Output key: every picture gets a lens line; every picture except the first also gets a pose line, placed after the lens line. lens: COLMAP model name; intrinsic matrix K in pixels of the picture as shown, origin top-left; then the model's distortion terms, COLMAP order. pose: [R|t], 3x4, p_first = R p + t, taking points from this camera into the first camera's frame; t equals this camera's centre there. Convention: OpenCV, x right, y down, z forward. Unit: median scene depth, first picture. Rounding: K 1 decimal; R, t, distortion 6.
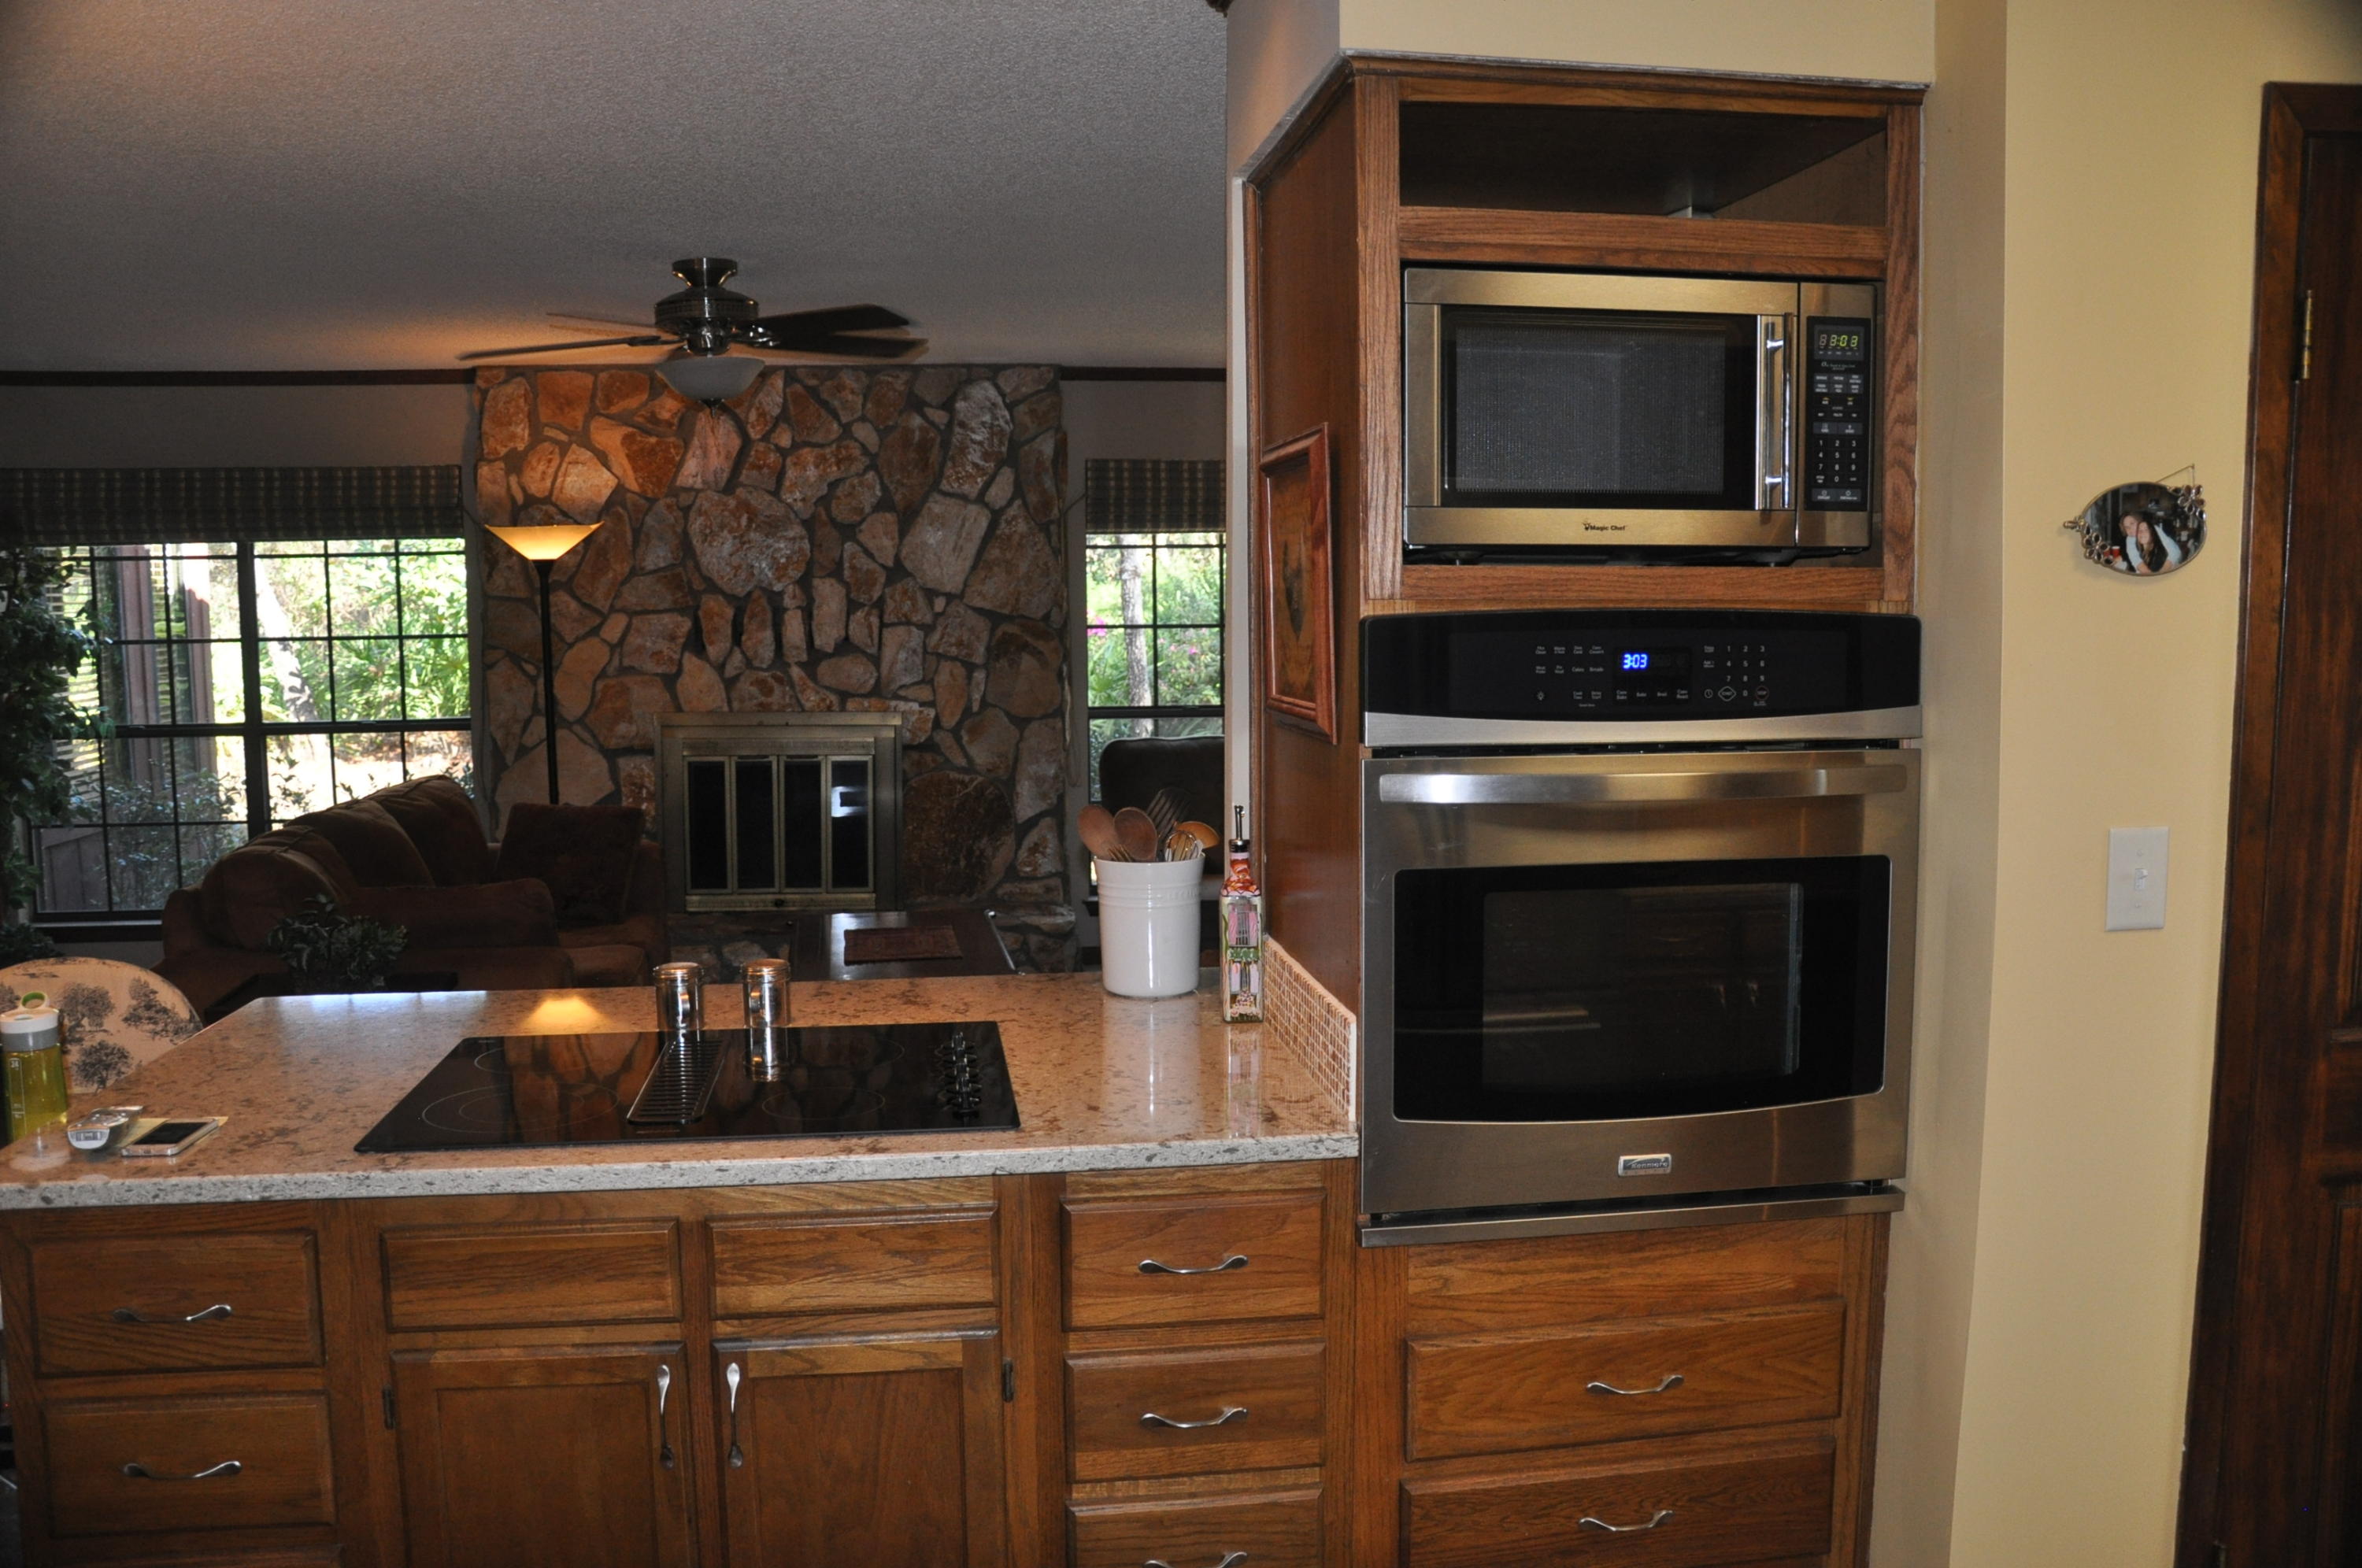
lens RADIAL K [[1859.1, 0, 1173.7], [0, 1859.1, 790.1], [0, 0, 1]] dist [-0.155774, 0.132130]
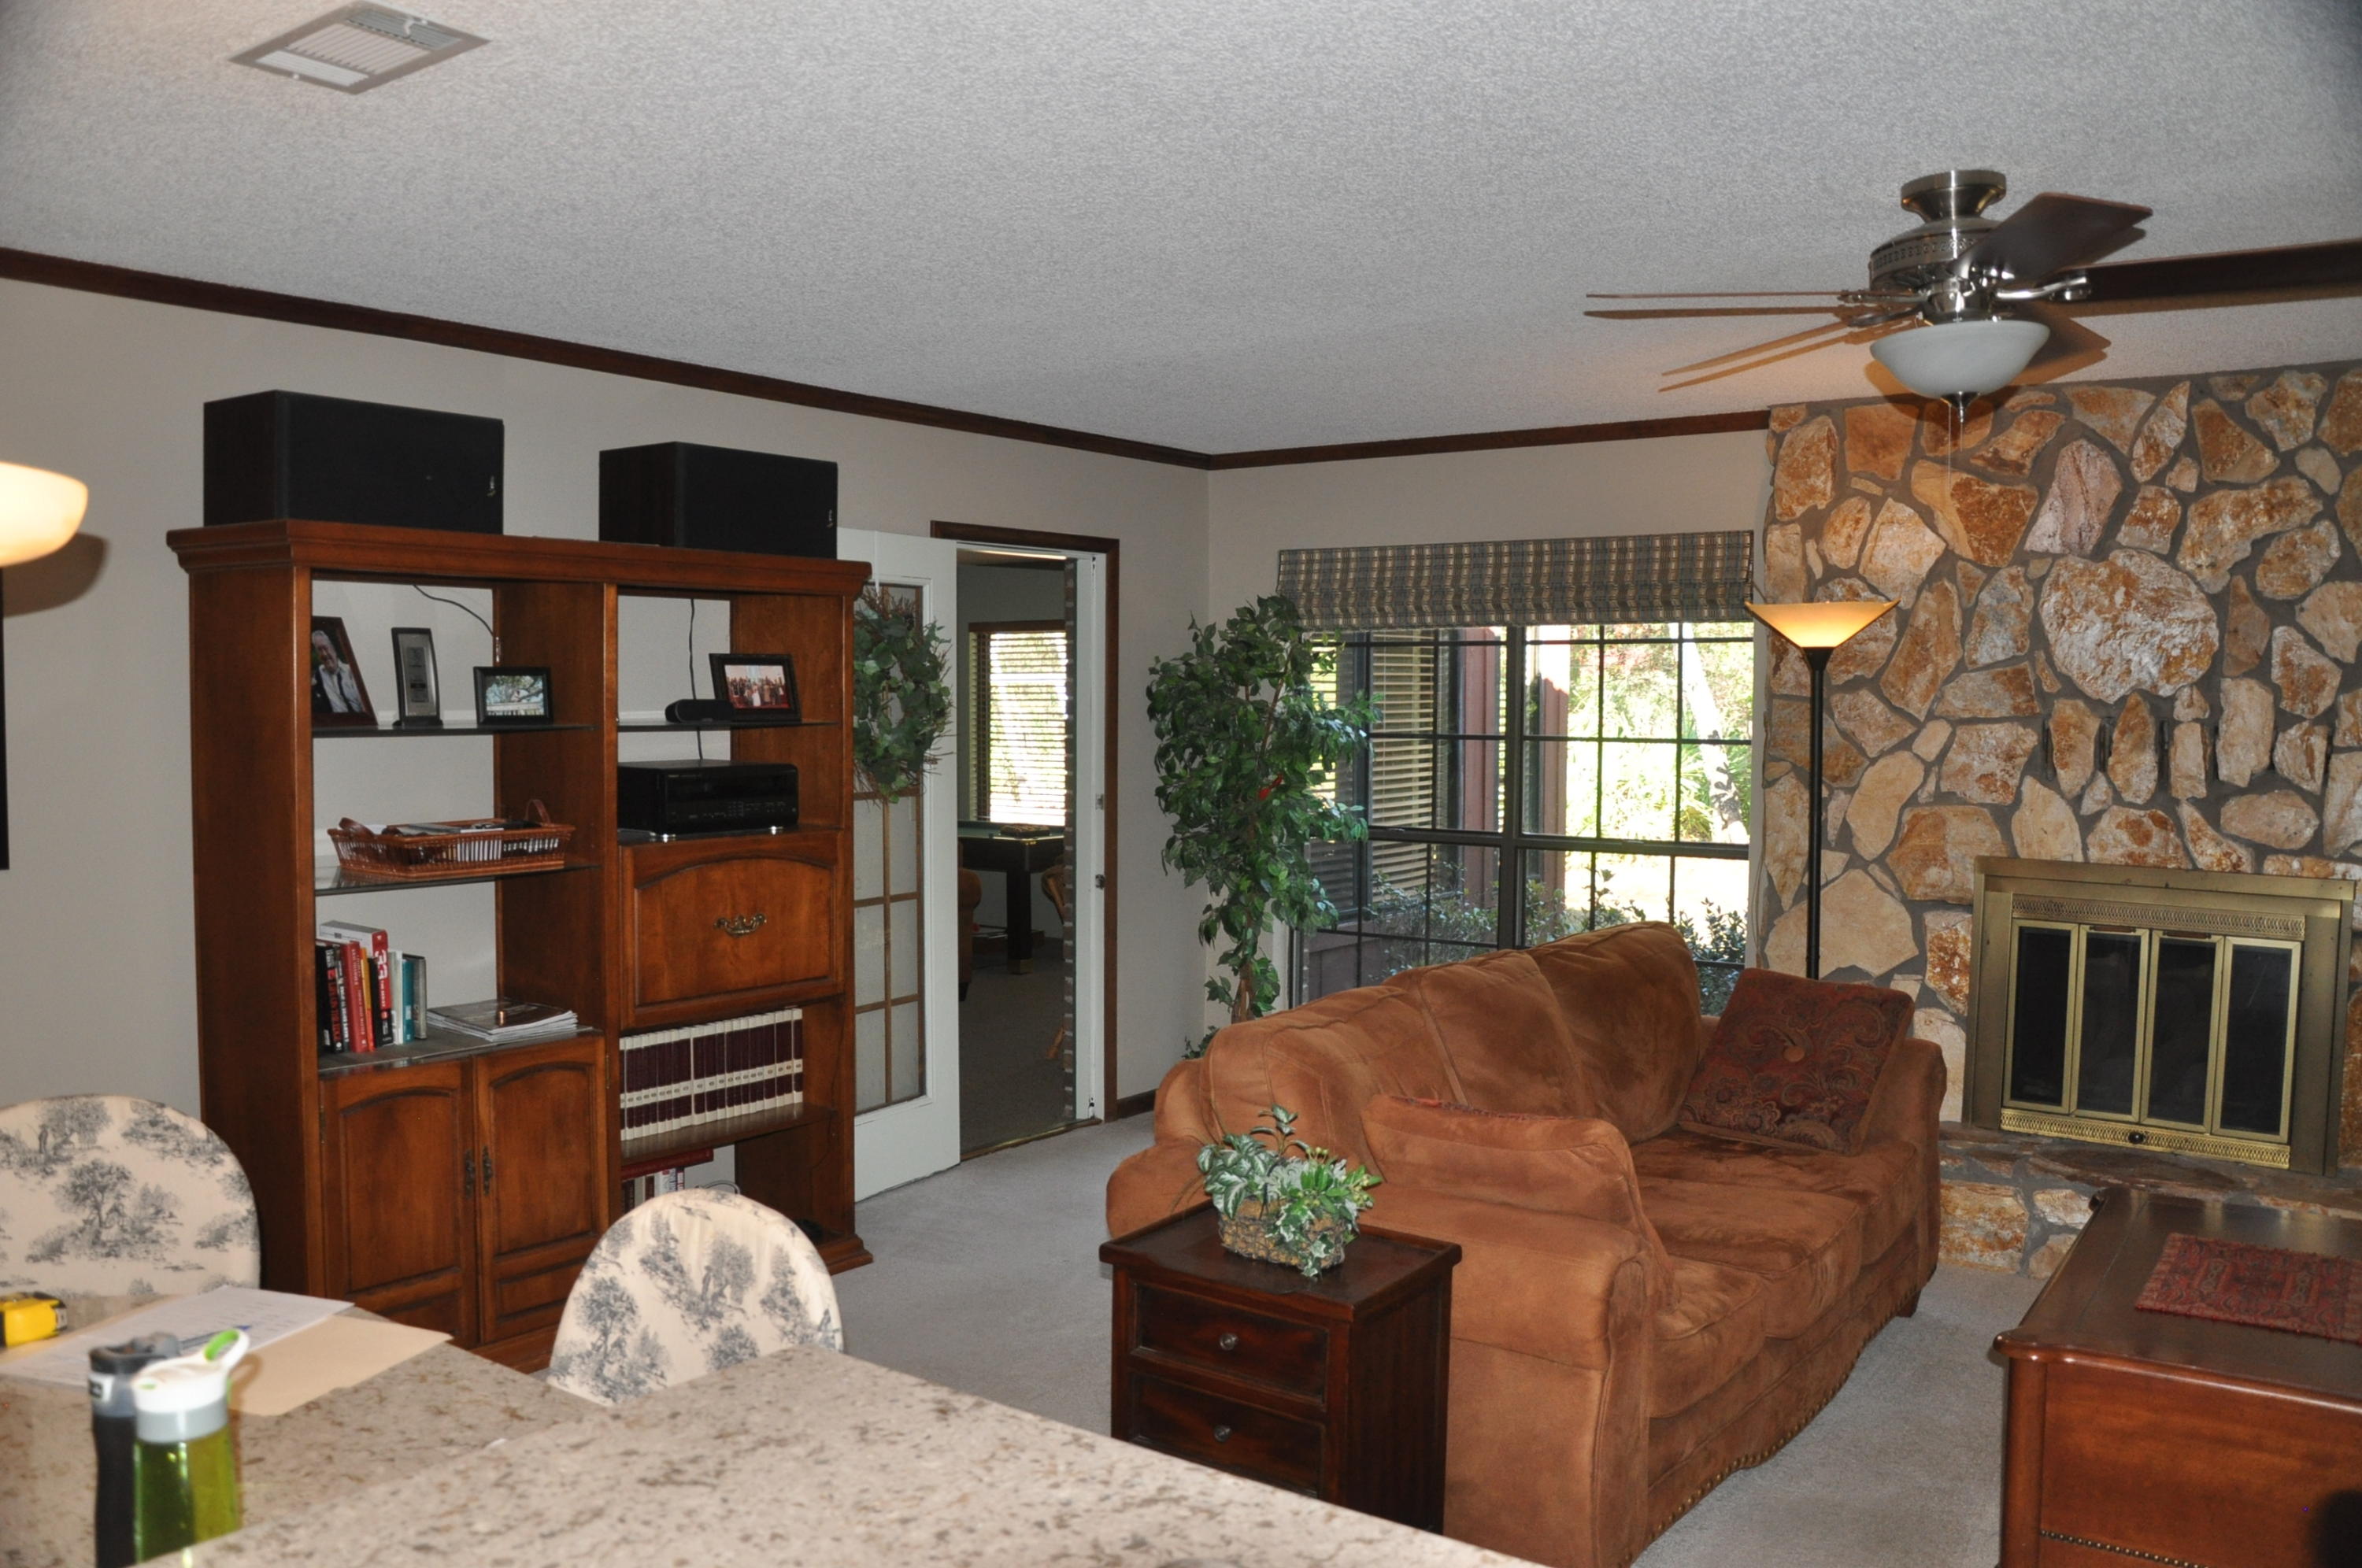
lens RADIAL K [[1859.1, 0, 1174.8], [0, 1859.1, 806.9], [0, 0, 1]] dist [-0.155774, 0.132130]
pose [[0.701718, 0.053346, -0.710454, 0.008271], [-0.077580, 0.996985, -0.001764, -0.035278], [0.708218, 0.056355, 0.703741, 0.252237]]
